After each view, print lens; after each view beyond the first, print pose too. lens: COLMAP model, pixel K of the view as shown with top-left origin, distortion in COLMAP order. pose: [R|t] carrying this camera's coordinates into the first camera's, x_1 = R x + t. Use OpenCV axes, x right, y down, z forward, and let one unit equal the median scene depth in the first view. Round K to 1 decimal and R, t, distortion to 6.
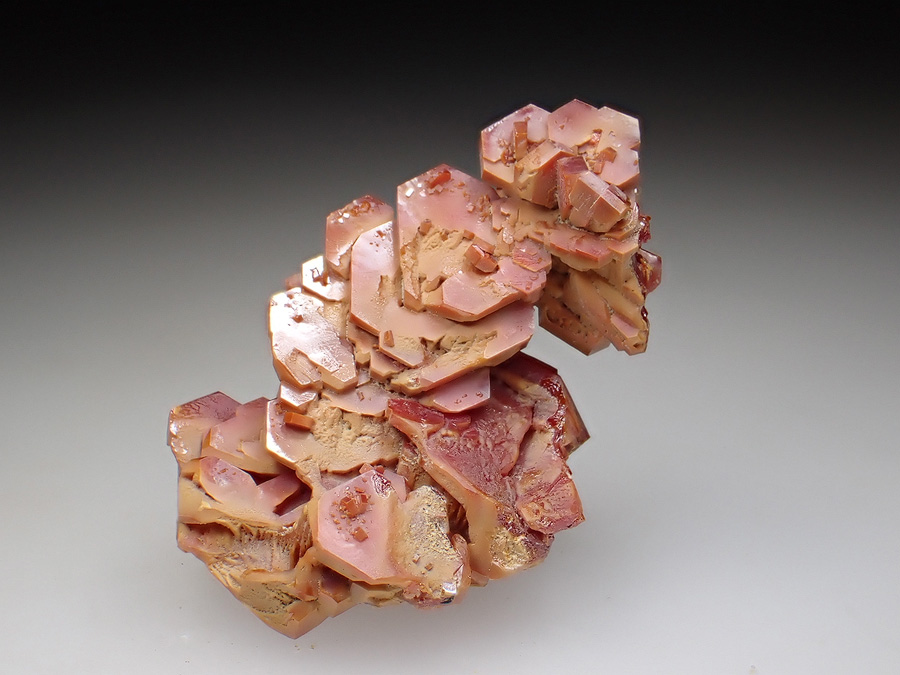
lens RADIAL K [[1419.9, 0, 450.0], [0, 1419.9, 337.5], [0, 0, 1]] dist [-0.401895, 0.006838]
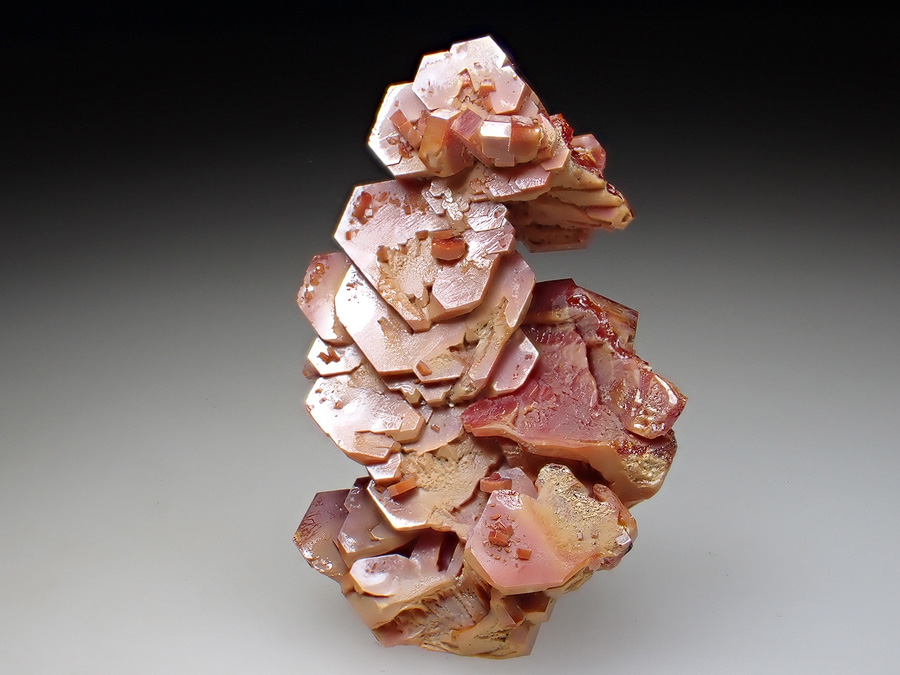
lens RADIAL K [[1419.9, 0, 450.0], [0, 1419.9, 337.5], [0, 0, 1]] dist [-0.401895, 0.006838]
pose [[0.794230, -0.602379, -0.079609, 0.064971], [0.606194, 0.776580, 0.171615, -0.177370], [-0.041555, -0.184560, 0.981942, 0.017681]]
